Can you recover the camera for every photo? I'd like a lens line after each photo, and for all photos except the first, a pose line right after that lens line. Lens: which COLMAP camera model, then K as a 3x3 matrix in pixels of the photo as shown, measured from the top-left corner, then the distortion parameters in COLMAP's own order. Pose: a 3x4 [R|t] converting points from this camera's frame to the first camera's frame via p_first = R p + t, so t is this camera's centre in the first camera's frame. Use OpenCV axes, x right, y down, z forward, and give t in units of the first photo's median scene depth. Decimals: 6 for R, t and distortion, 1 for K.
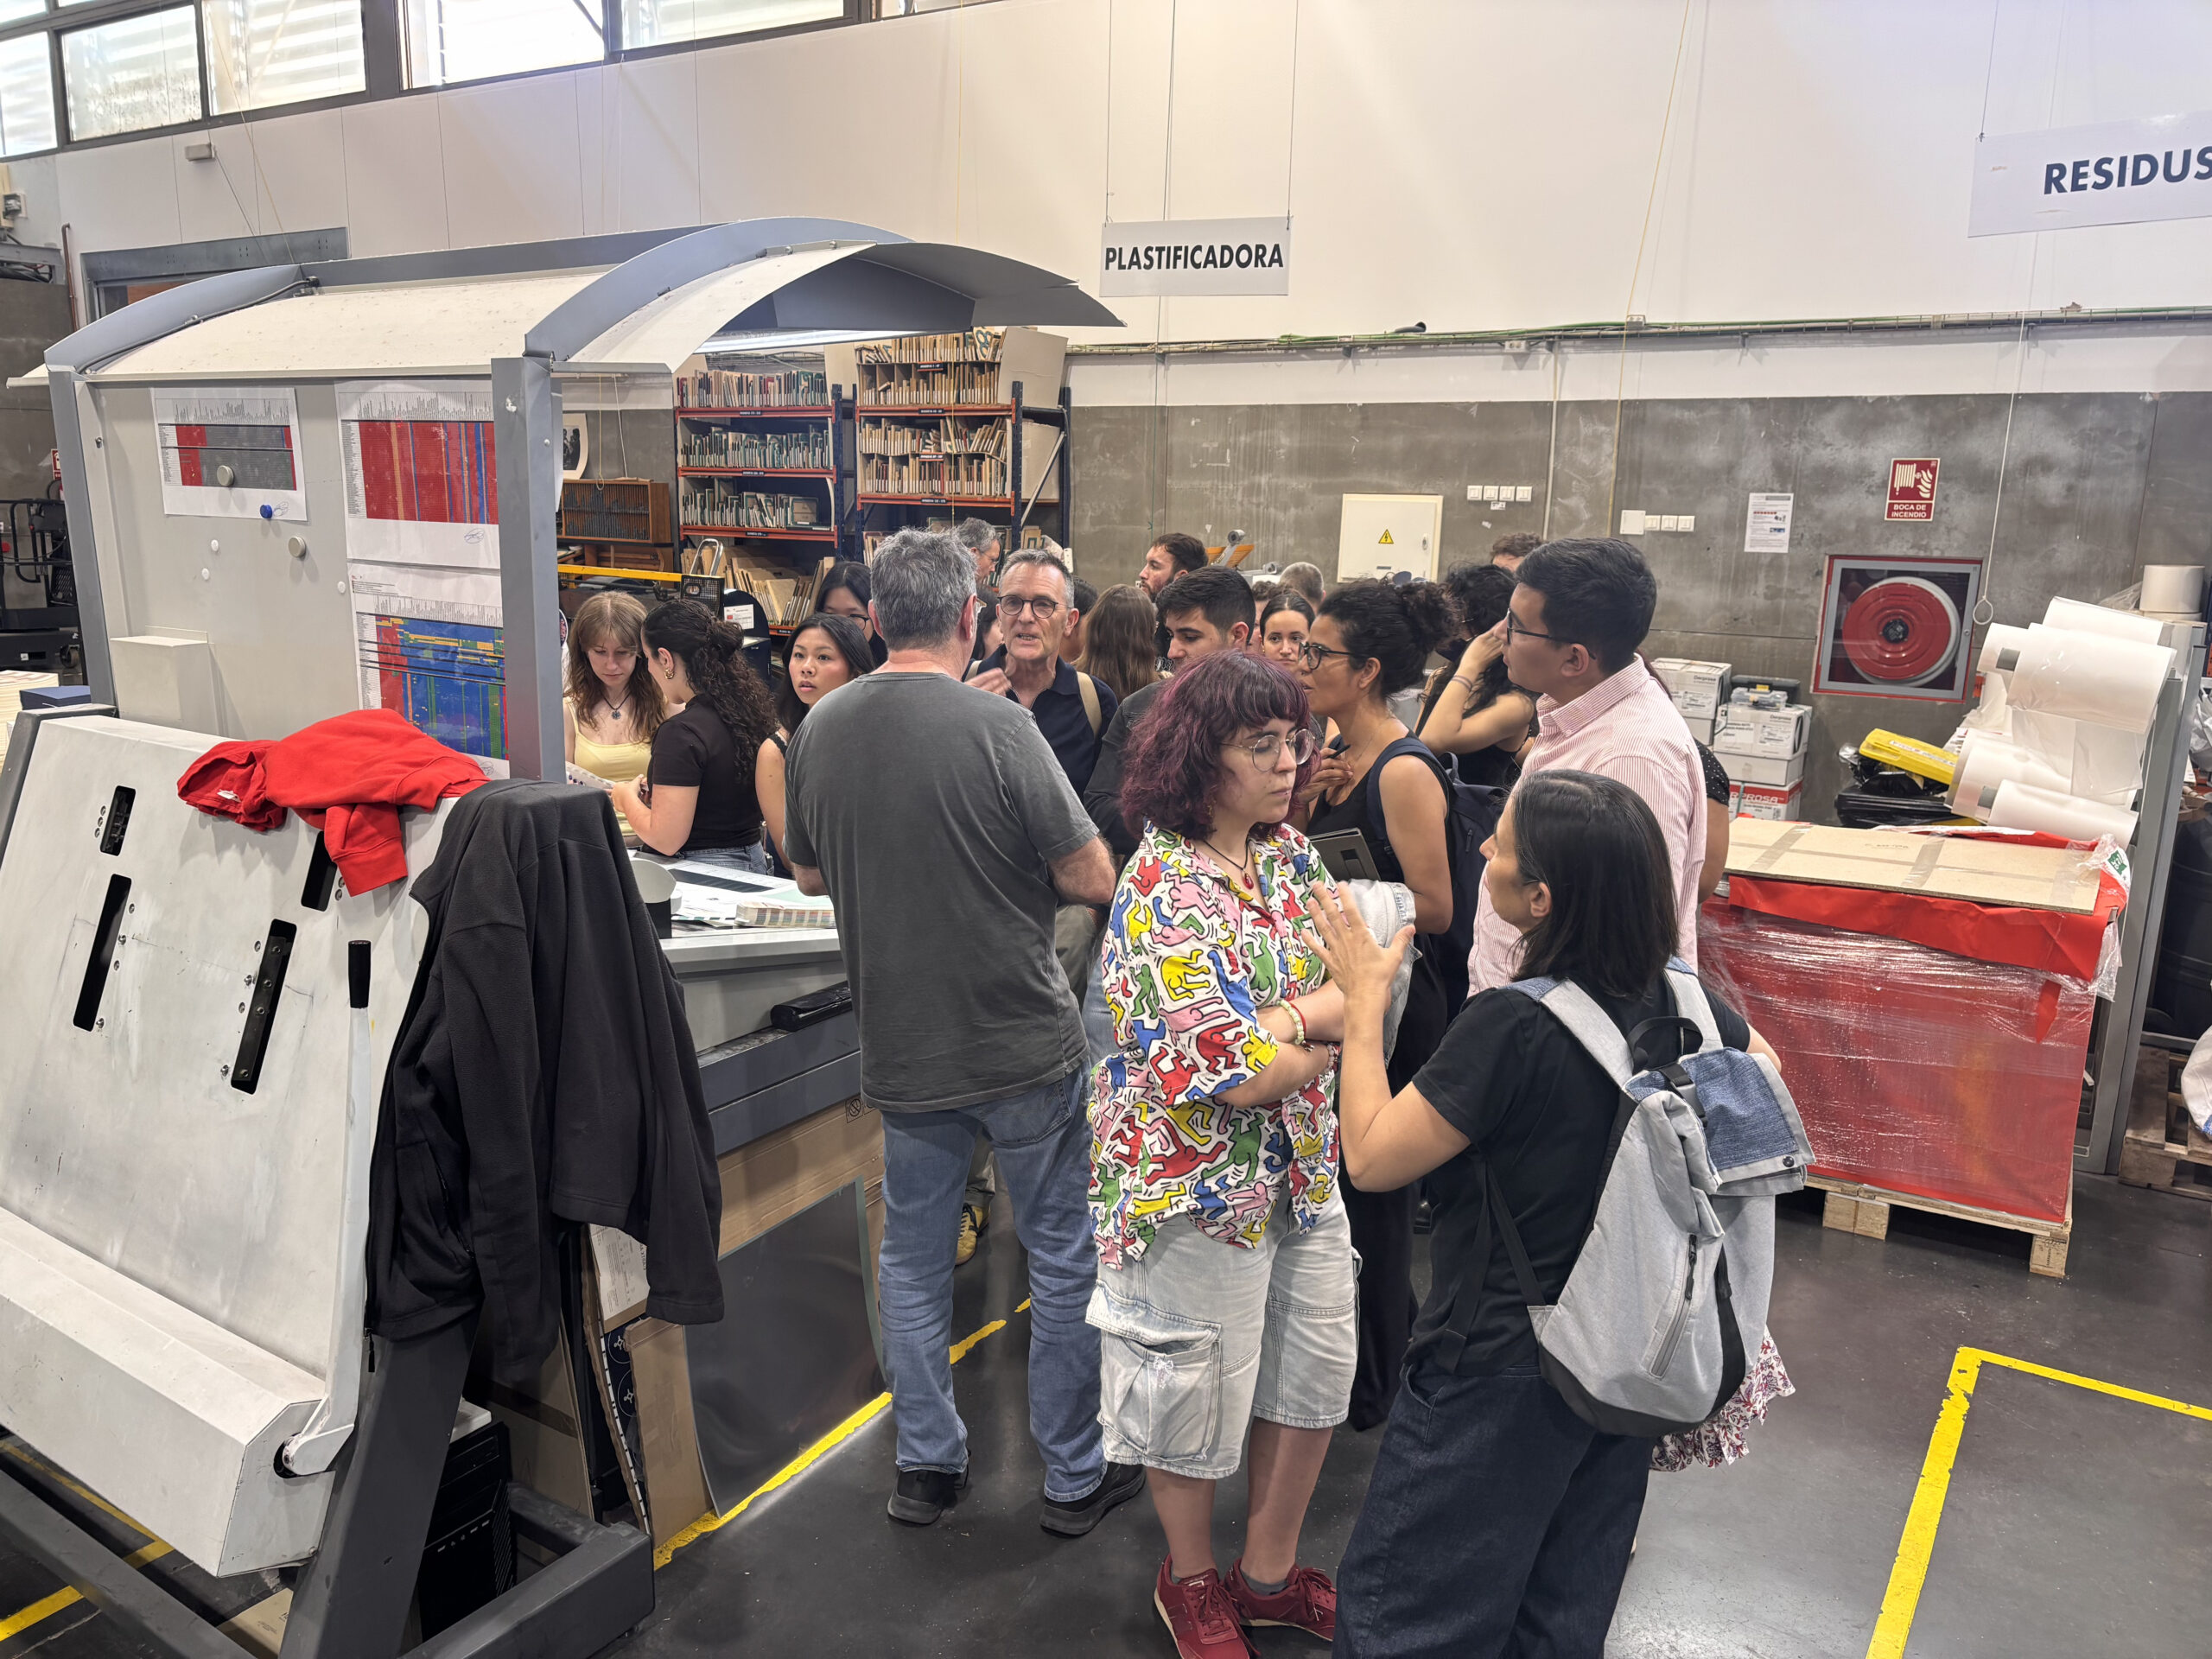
lens RADIAL K [[1652.8, 0, 1109.3], [0, 1652.8, 828.9], [0, 0, 1]] dist [0.001589, 0.000409]
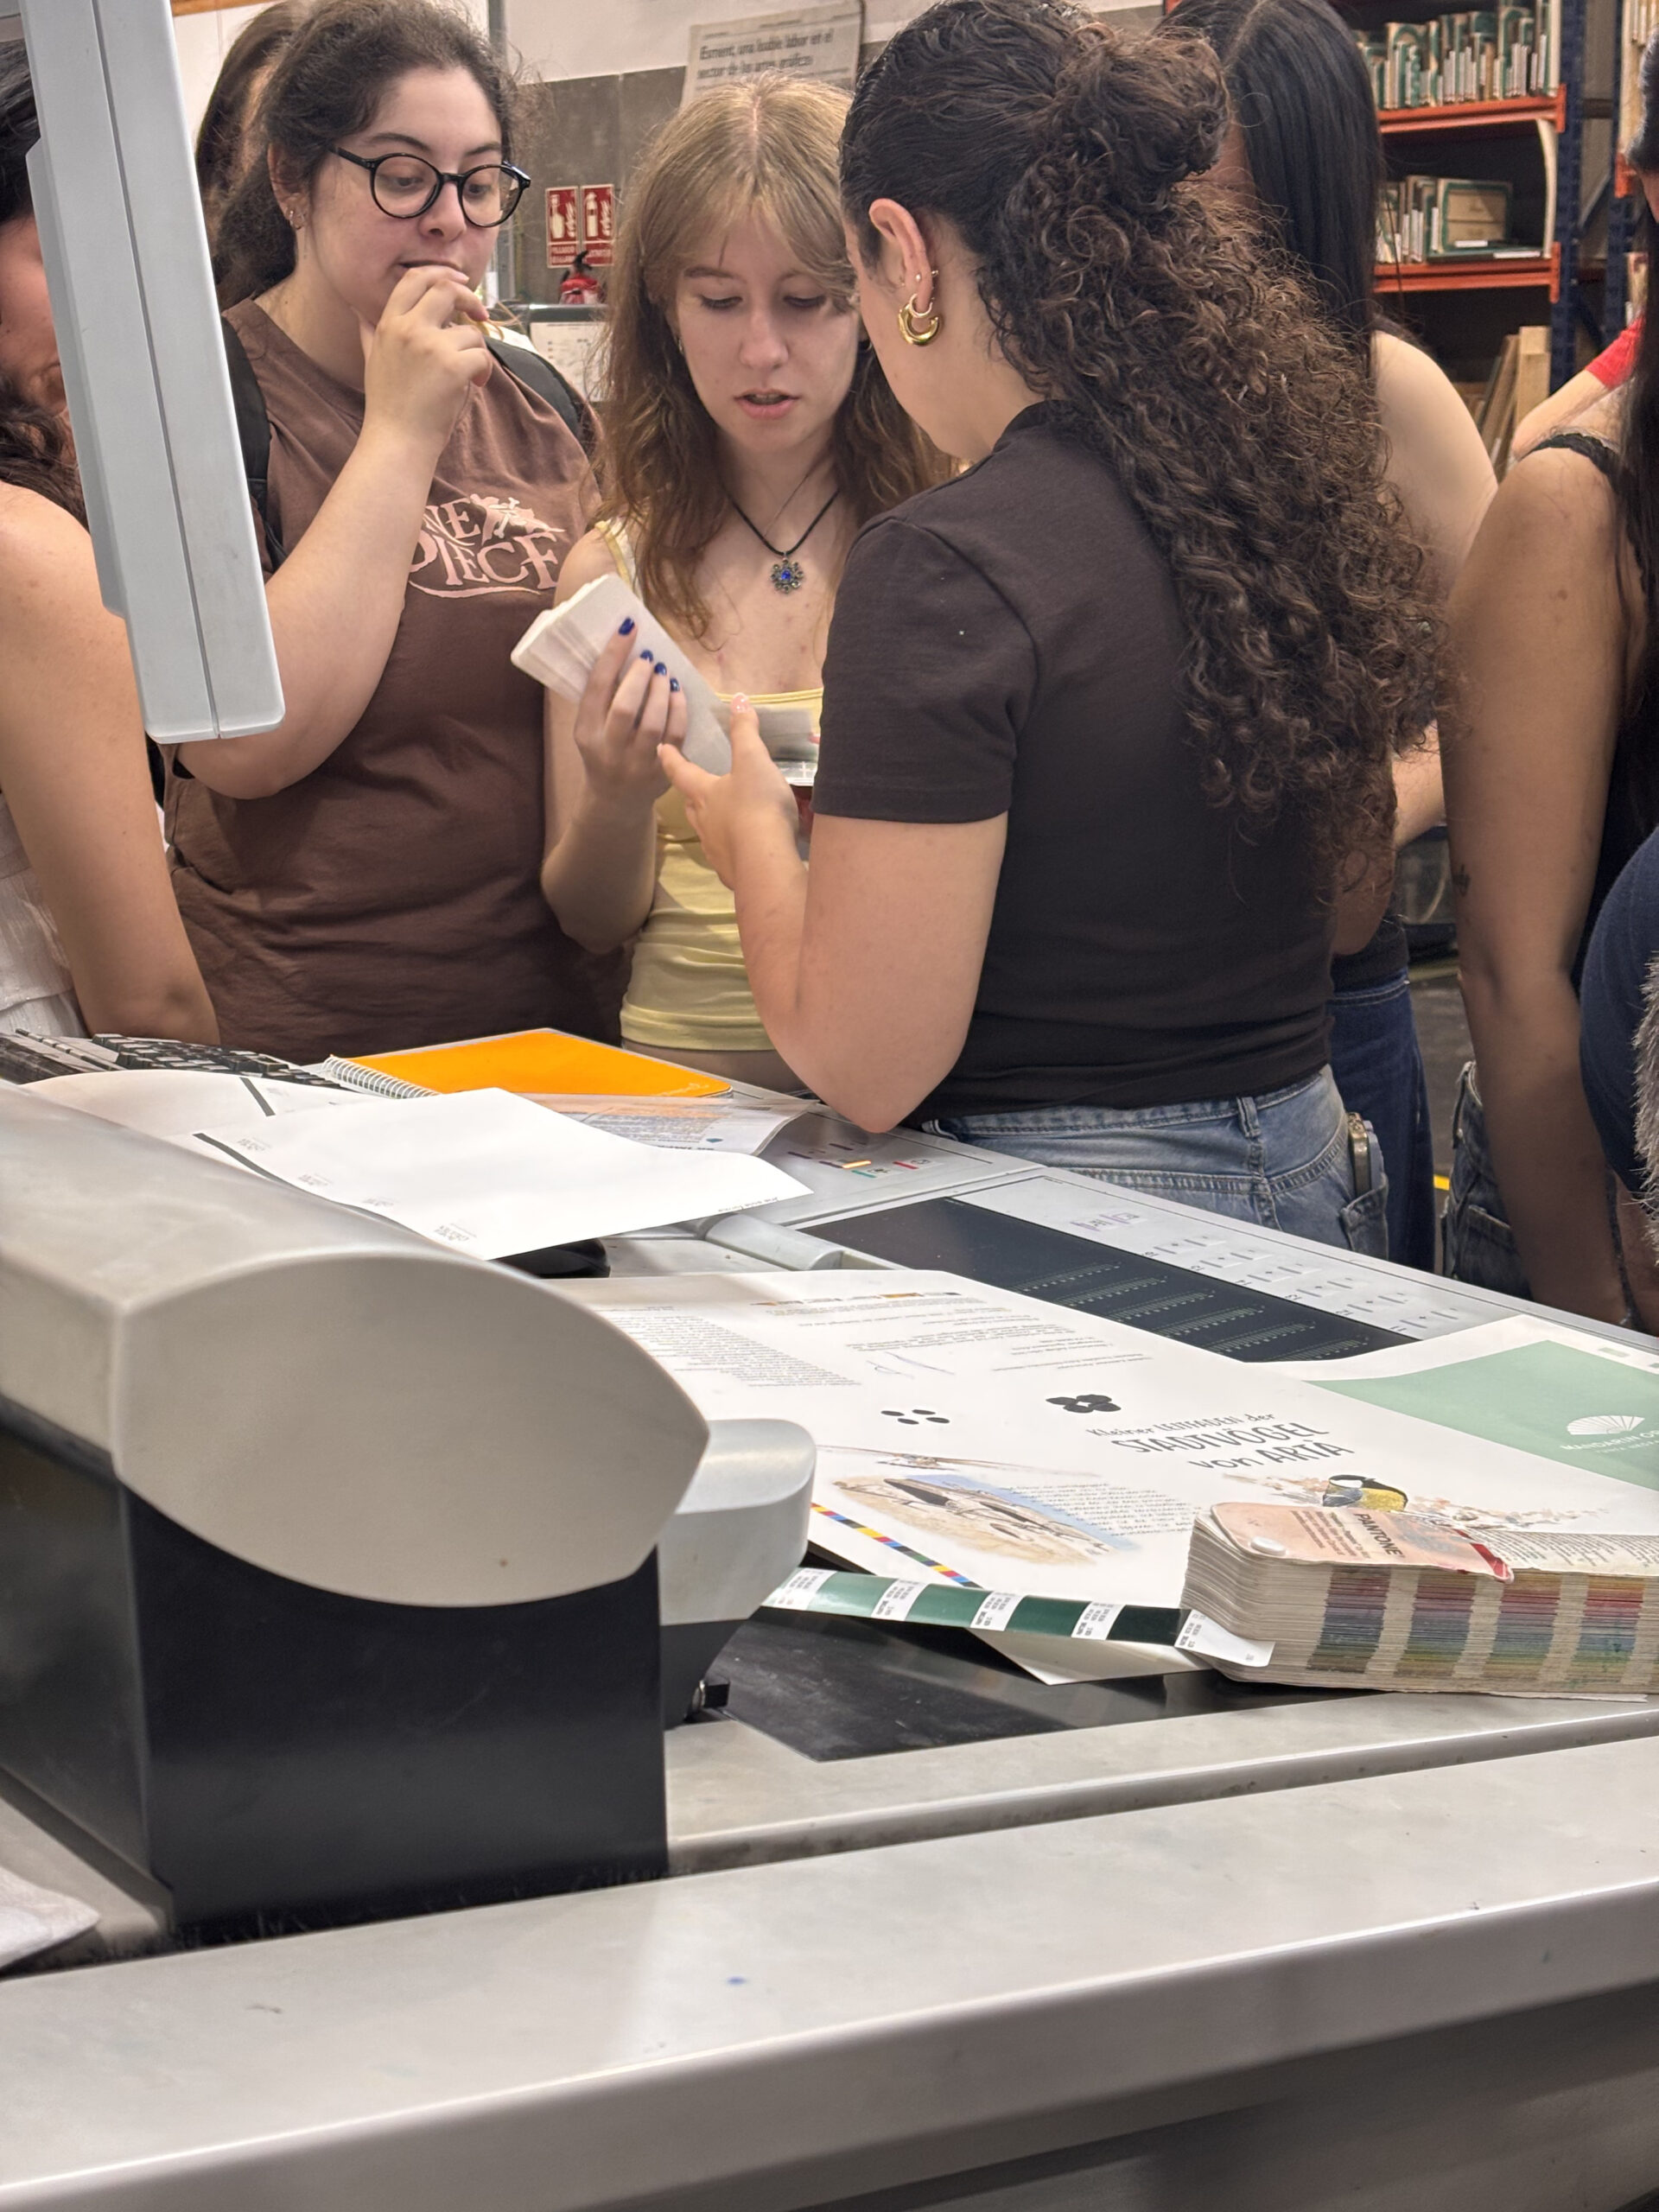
lens RADIAL K [[3366.1, 0, 829.7], [0, 3366.1, 1105.4], [0, 0, 1]] dist [-0.152153, 0.000000]
pose [[0.936346, 0.071834, -0.343652, -0.099103], [-0.065722, 0.997404, 0.029416, 0.000139], [0.344873, -0.004958, 0.938636, 0.491908]]
